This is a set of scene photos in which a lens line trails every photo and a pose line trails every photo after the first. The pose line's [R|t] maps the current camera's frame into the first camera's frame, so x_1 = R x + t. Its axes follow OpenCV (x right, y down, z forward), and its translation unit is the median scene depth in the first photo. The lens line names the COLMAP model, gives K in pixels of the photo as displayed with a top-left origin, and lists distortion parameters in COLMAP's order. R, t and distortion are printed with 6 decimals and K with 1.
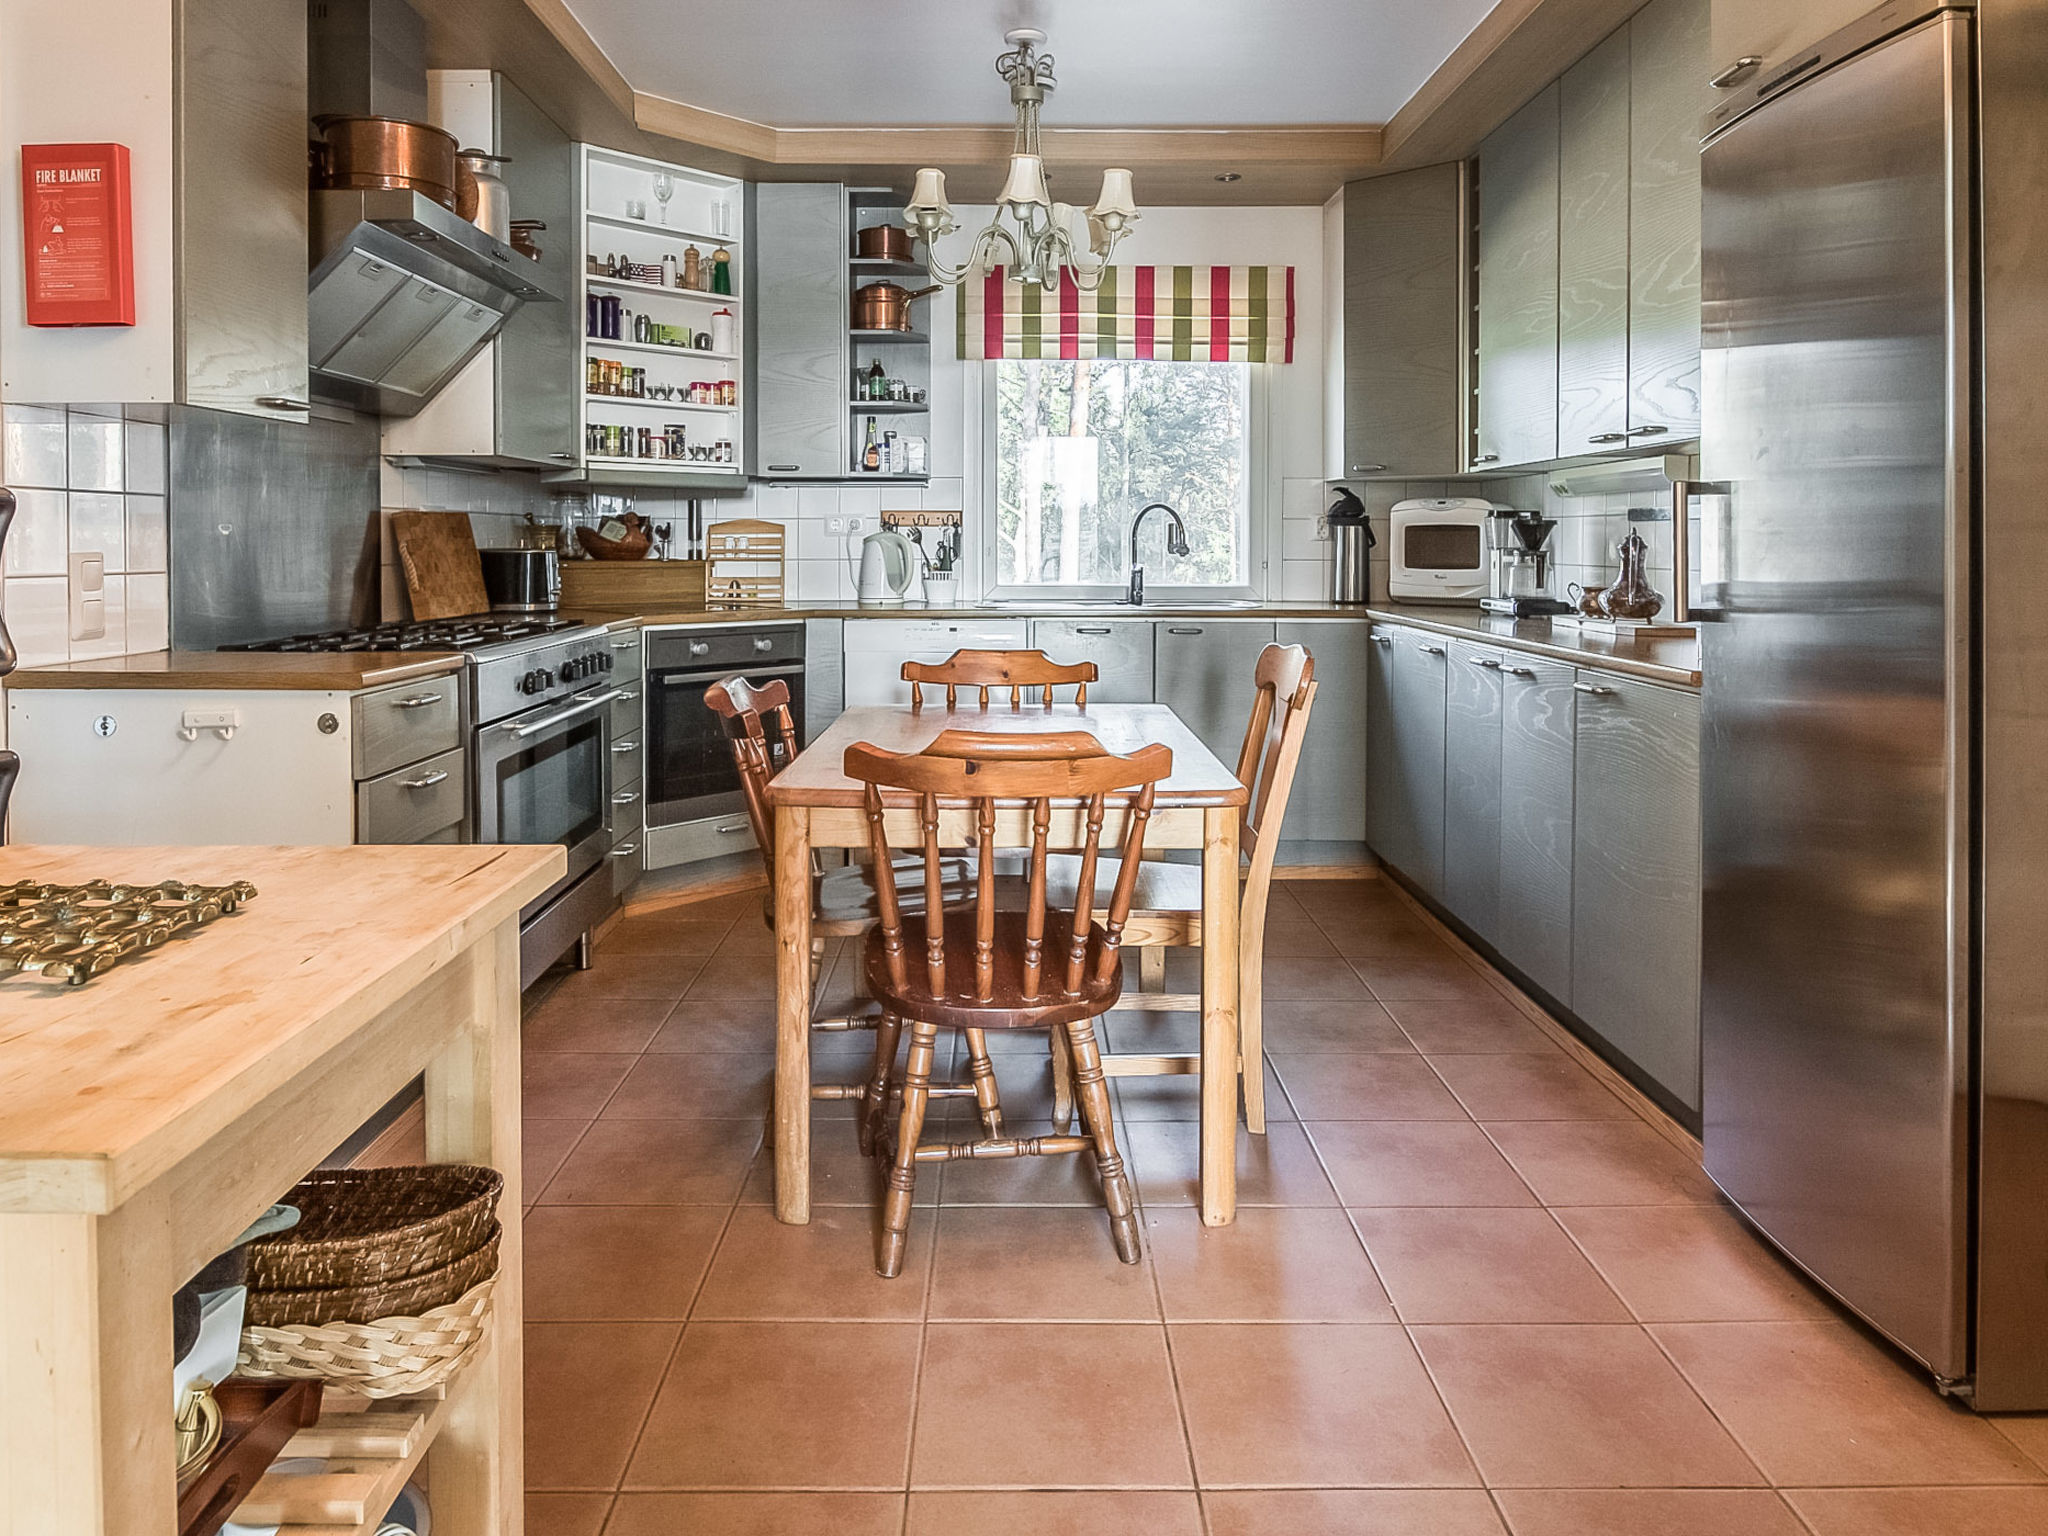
lens RADIAL K [[1330.8, 0, 995.1], [0, 1330.8, 554.2], [0, 0, 1]] dist [-0.001097, 0.000035]
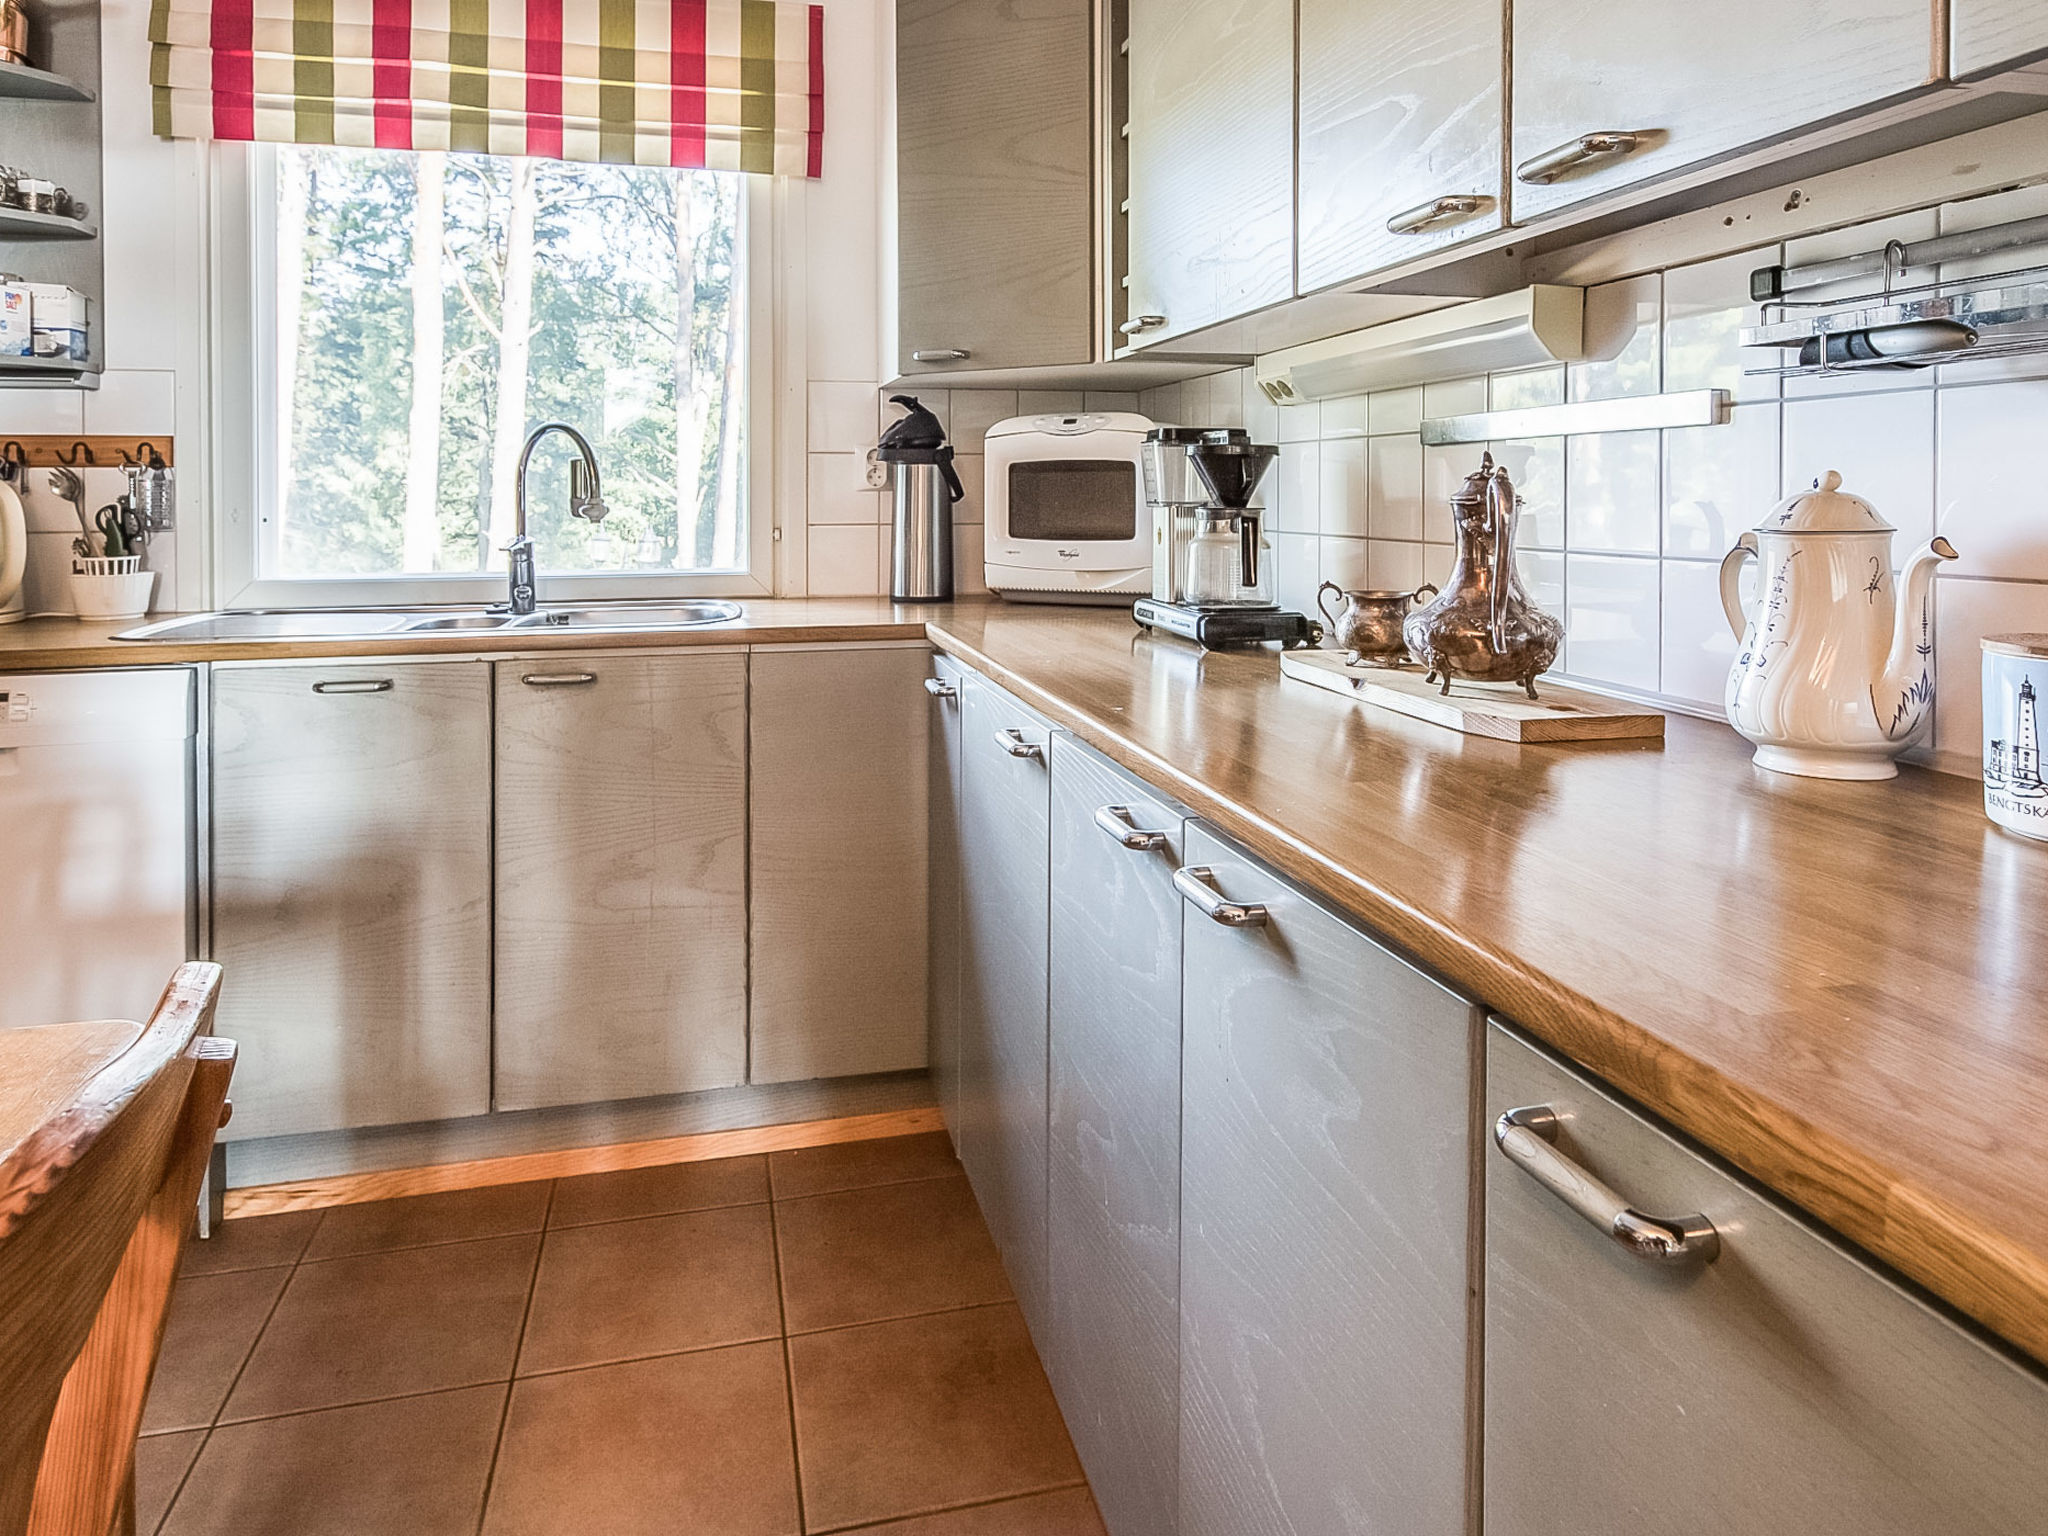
lens RADIAL K [[1257.1, 0, 998.7], [0, 1257.1, 514.3], [0, 0, 1]] dist [0.001772, -0.006929]
pose [[0.973479, -0.009875, 0.228561, 0.190712], [0.008160, 0.999931, 0.008449, -0.004392], [-0.228629, -0.006360, 0.973493, 0.506710]]
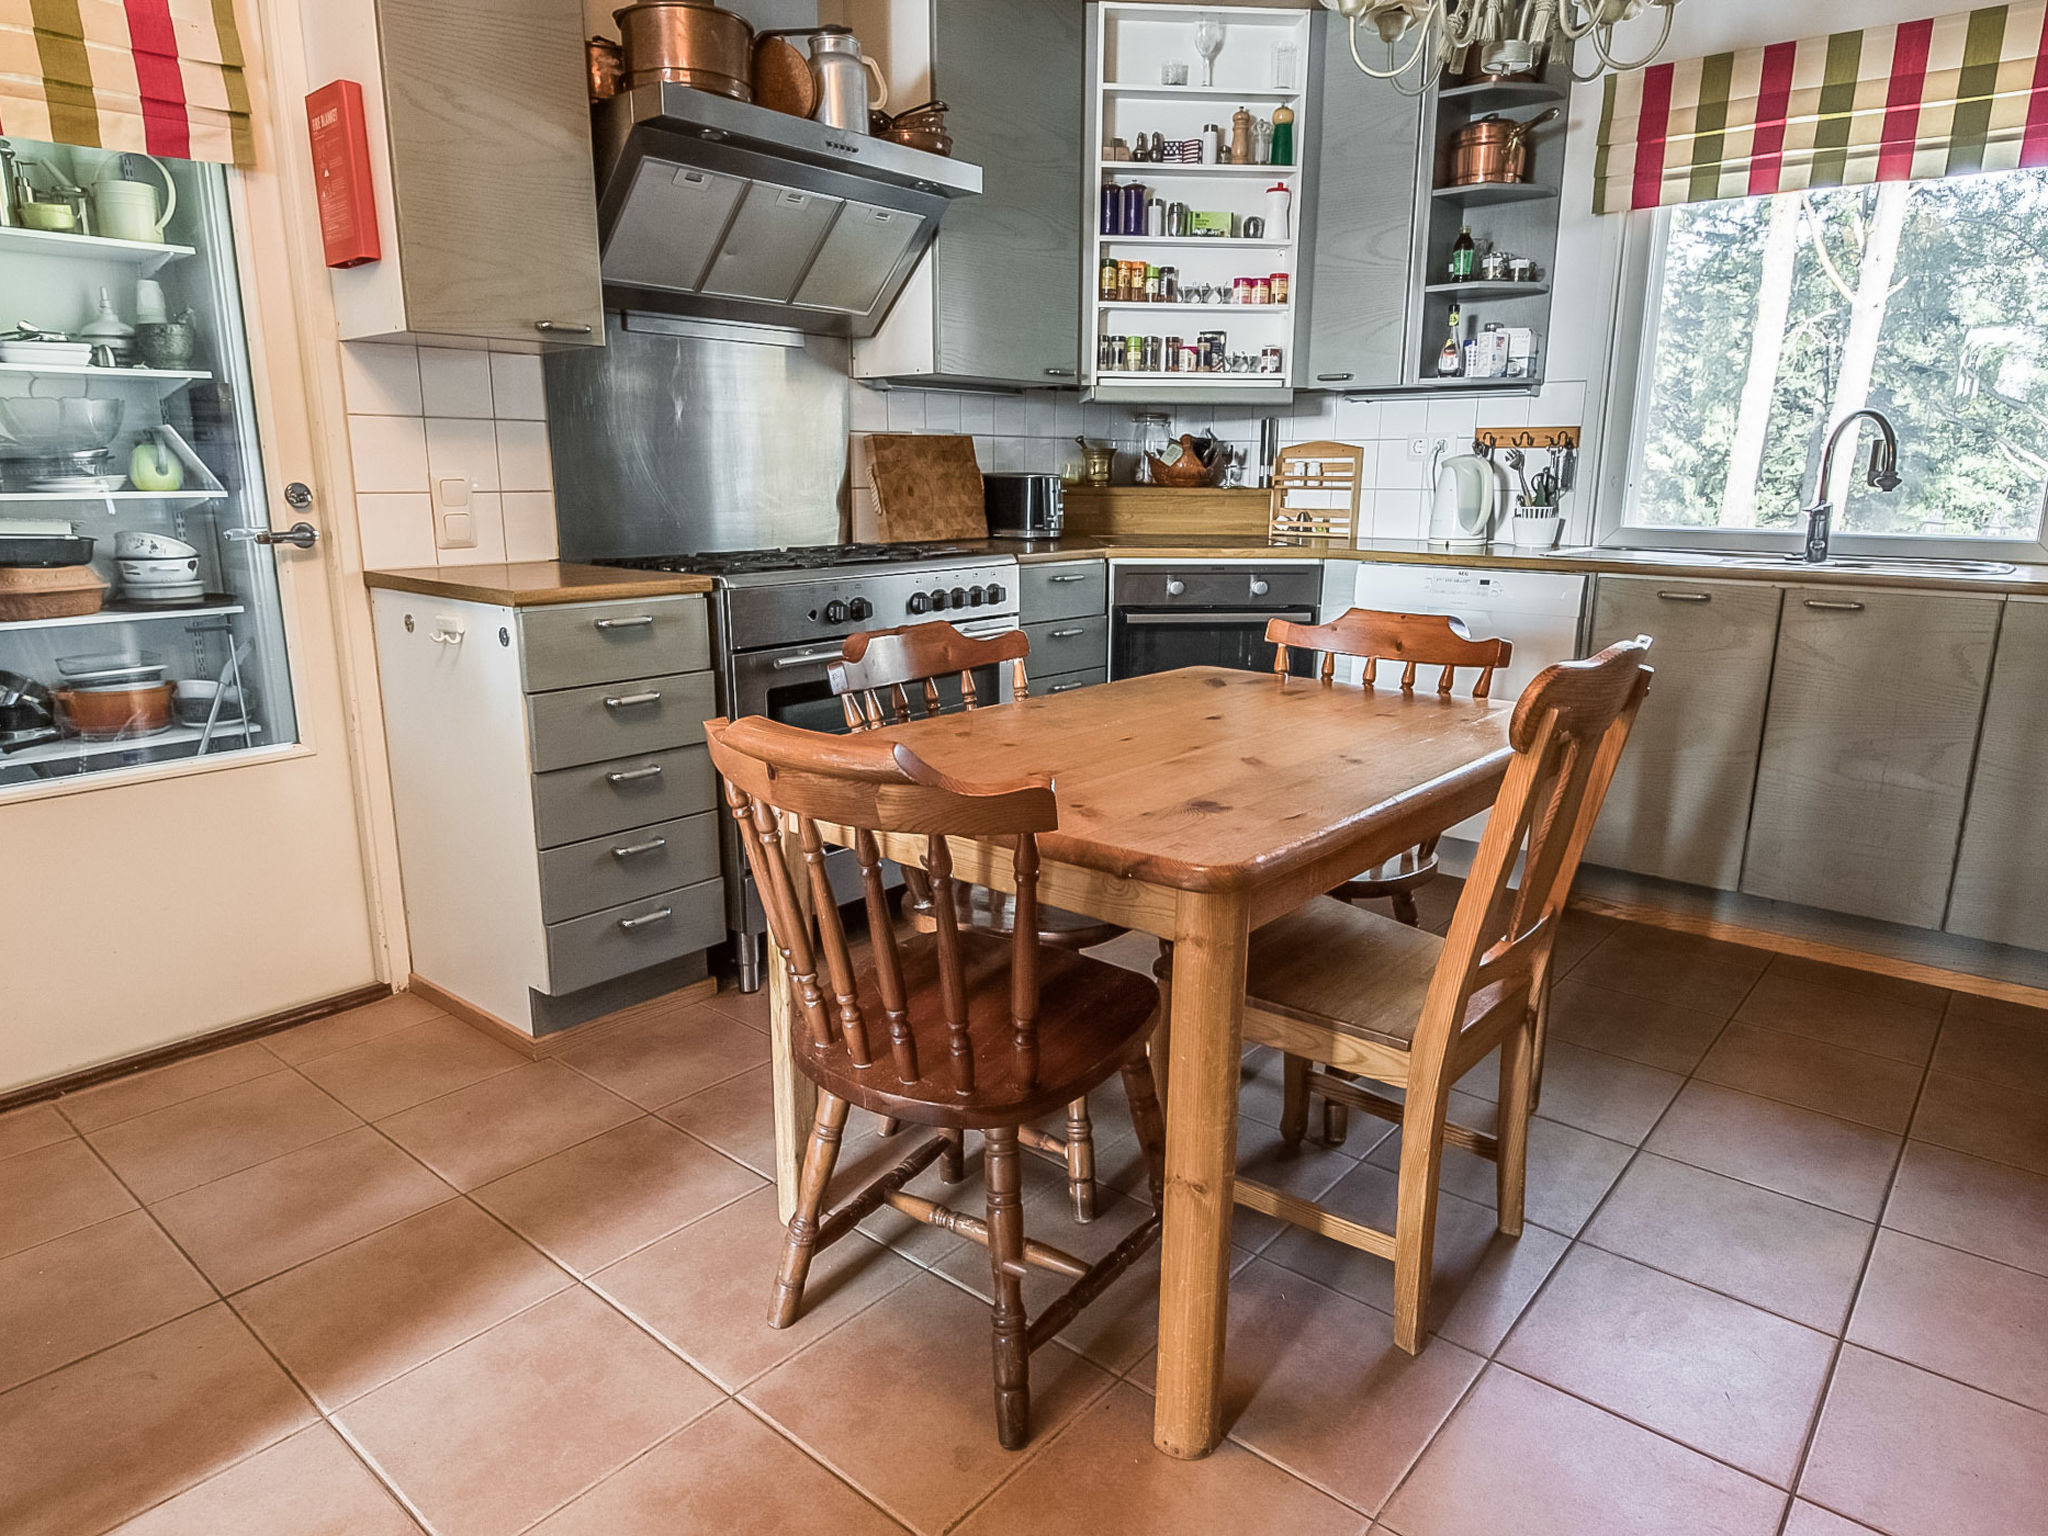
lens RADIAL K [[1257.1, 0, 1043.3], [0, 1257.1, 756.2], [0, 0, 1]] dist [0.001772, -0.006929]
pose [[0.767237, 0.144554, -0.624861, 0.238533], [-0.009790, 0.976796, 0.213949, 0.001170], [0.641289, -0.158032, 0.750849, 0.256948]]
